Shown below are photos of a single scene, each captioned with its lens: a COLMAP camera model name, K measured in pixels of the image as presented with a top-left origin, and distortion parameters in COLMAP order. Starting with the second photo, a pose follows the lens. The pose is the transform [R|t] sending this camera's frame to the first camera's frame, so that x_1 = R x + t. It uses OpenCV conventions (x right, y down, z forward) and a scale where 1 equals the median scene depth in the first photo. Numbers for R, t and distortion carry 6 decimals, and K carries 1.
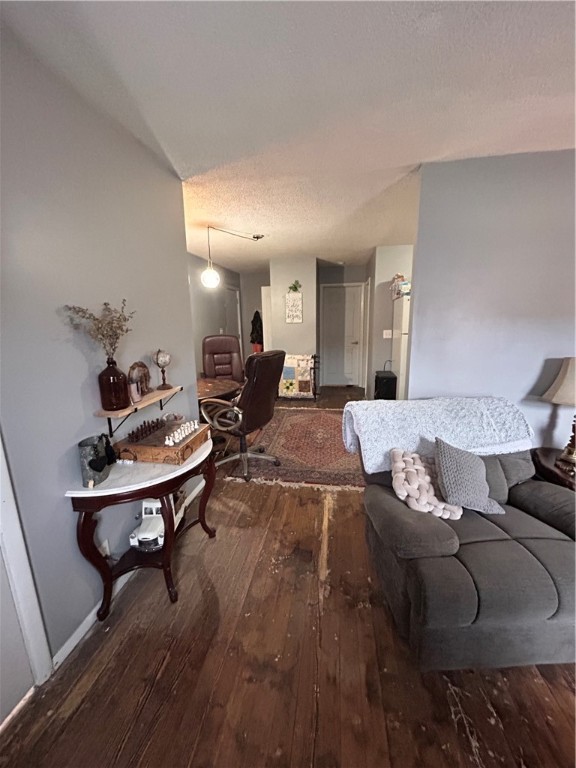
lens RADIAL K [[310.1, 0, 288.7], [0, 310.1, 386.6], [0, 0, 1]] dist [0.000135, 0.000008]
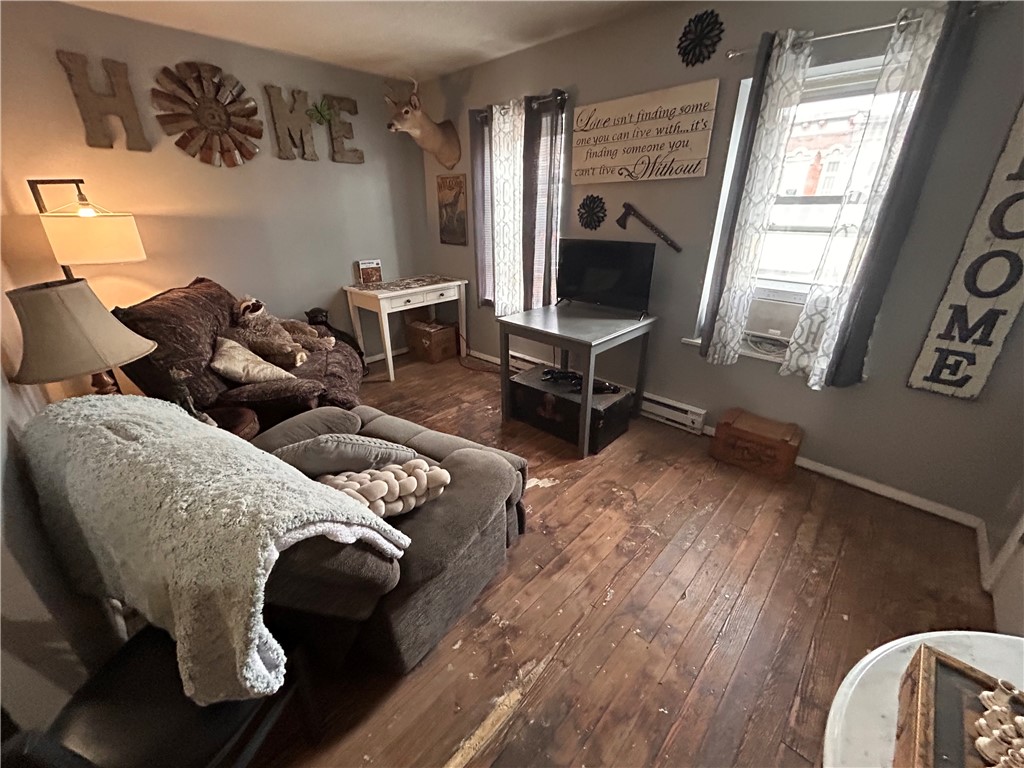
lens RADIAL K [[413.4, 0, 511.1], [0, 413.4, 384.3], [0, 0, 1]] dist [0.000135, 0.000008]
pose [[-0.821143, -0.206895, 0.531900, -0.176173], [0.132724, 0.837200, 0.530547, -0.267777], [-0.555074, 0.506252, -0.660001, 1.299973]]
